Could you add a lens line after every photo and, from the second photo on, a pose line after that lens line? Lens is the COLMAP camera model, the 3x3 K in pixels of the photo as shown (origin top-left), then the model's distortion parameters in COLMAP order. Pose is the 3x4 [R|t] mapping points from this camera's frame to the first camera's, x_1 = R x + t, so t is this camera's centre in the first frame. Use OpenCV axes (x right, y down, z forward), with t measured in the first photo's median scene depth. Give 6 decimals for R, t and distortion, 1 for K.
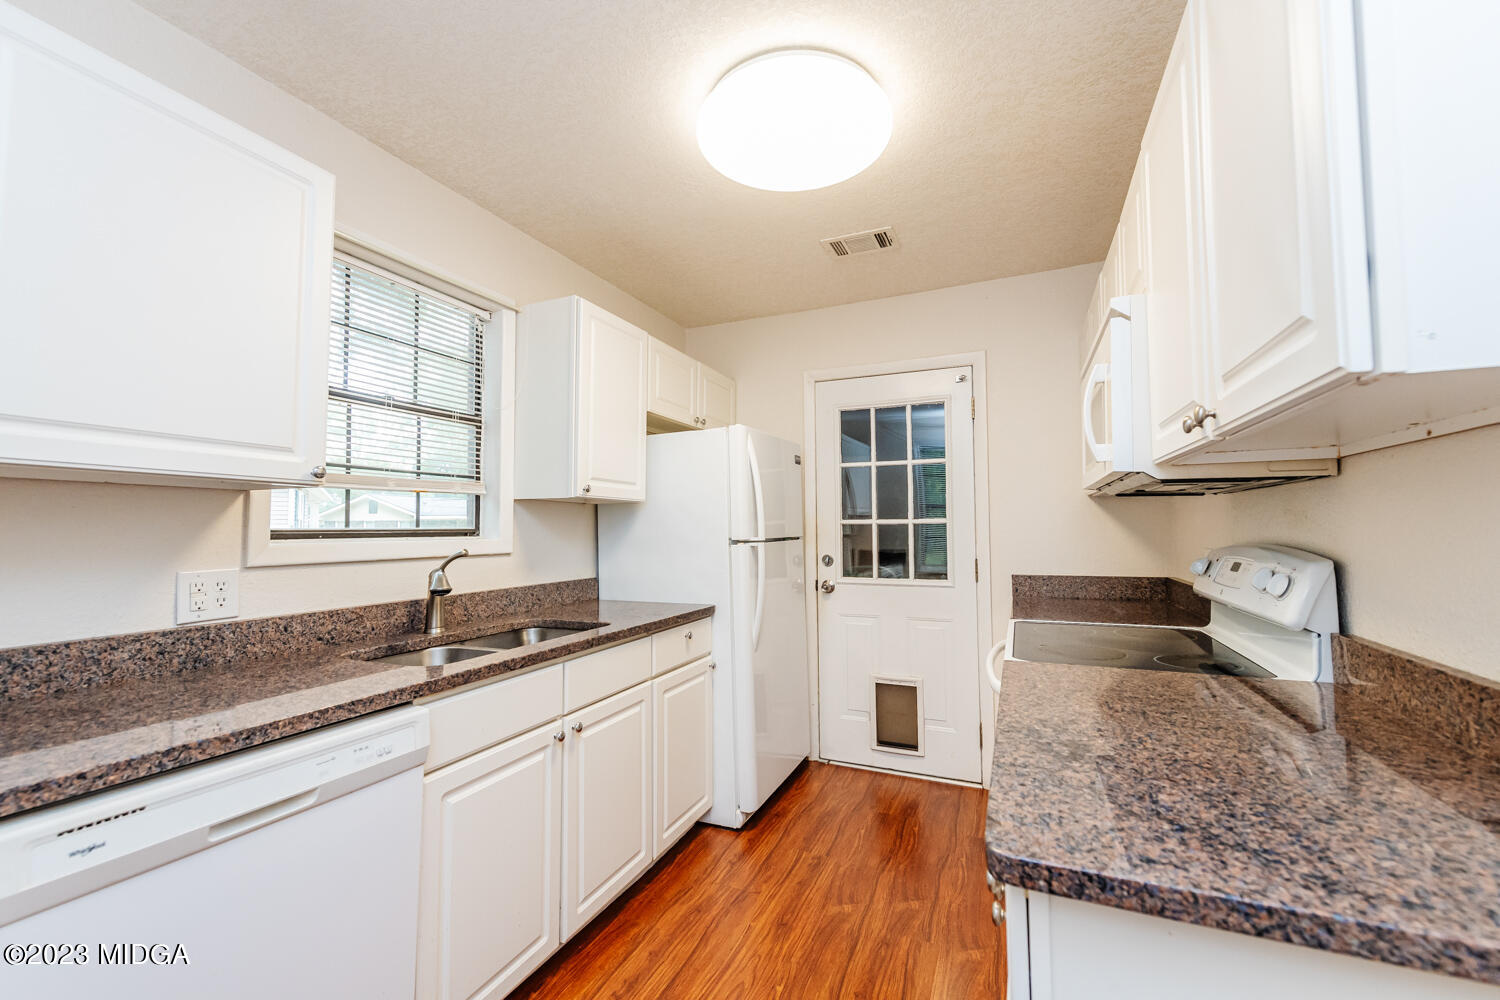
lens RADIAL K [[598.7, 0, 726.7], [0, 598.7, 495.6], [0, 0, 1]] dist [0.023075, -0.009316]
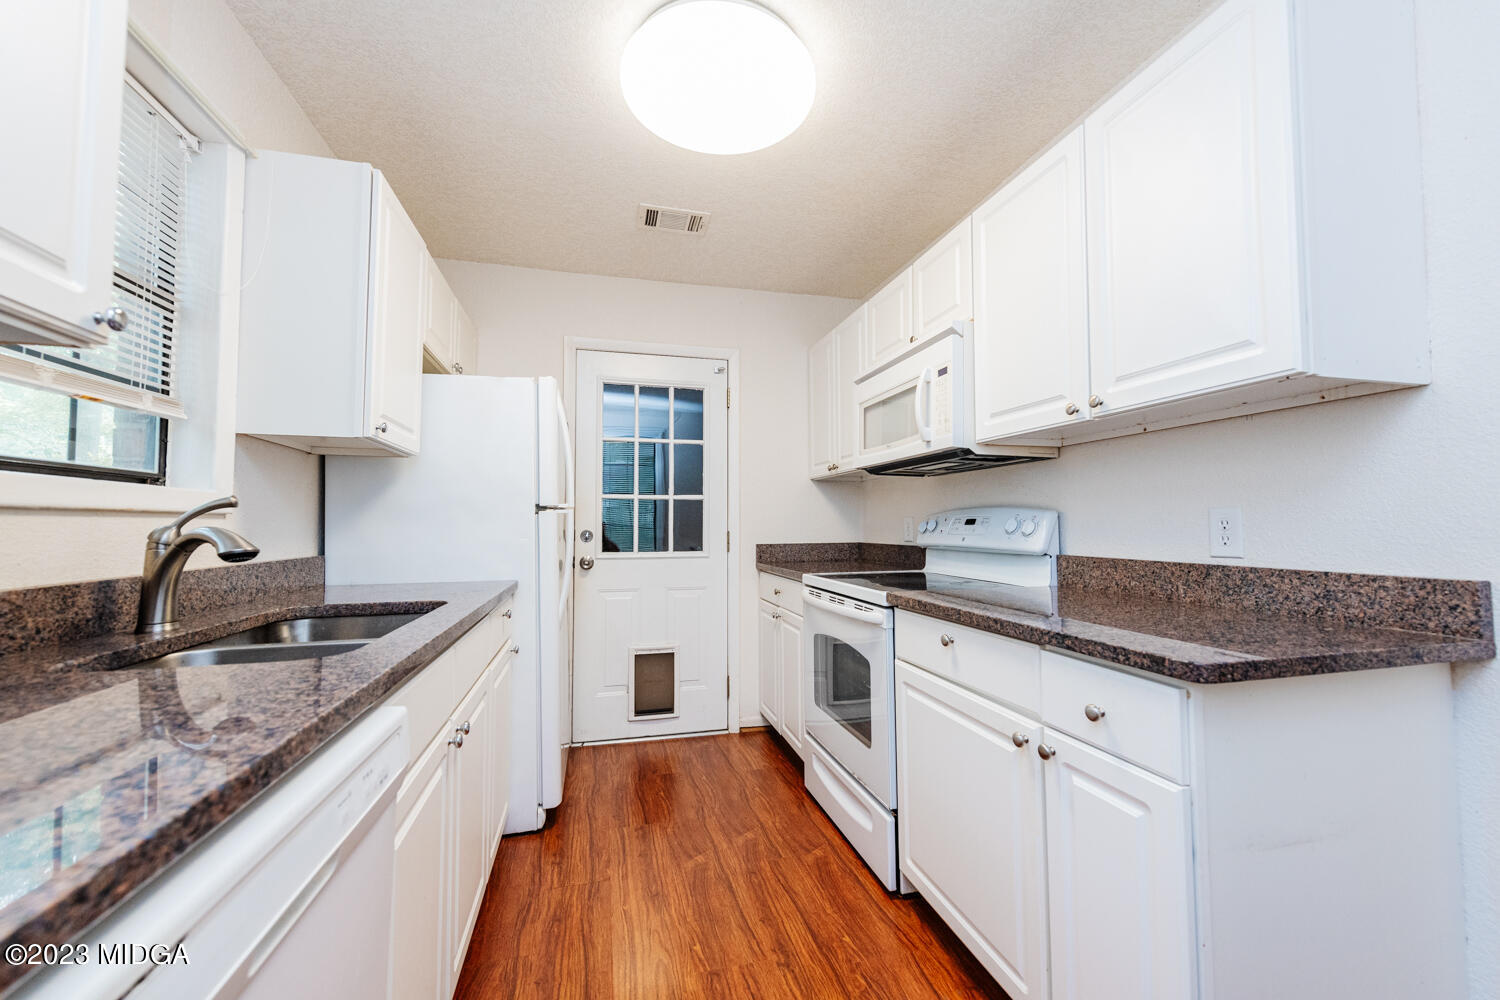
lens RADIAL K [[598.7, 0, 726.7], [0, 598.7, 495.6], [0, 0, 1]] dist [0.023075, -0.009316]
pose [[0.783518, 0.039645, 0.620103, -0.322498], [-0.040937, 0.999088, -0.012150, 0.058281], [-0.620019, -0.015866, 0.784427, 0.135110]]
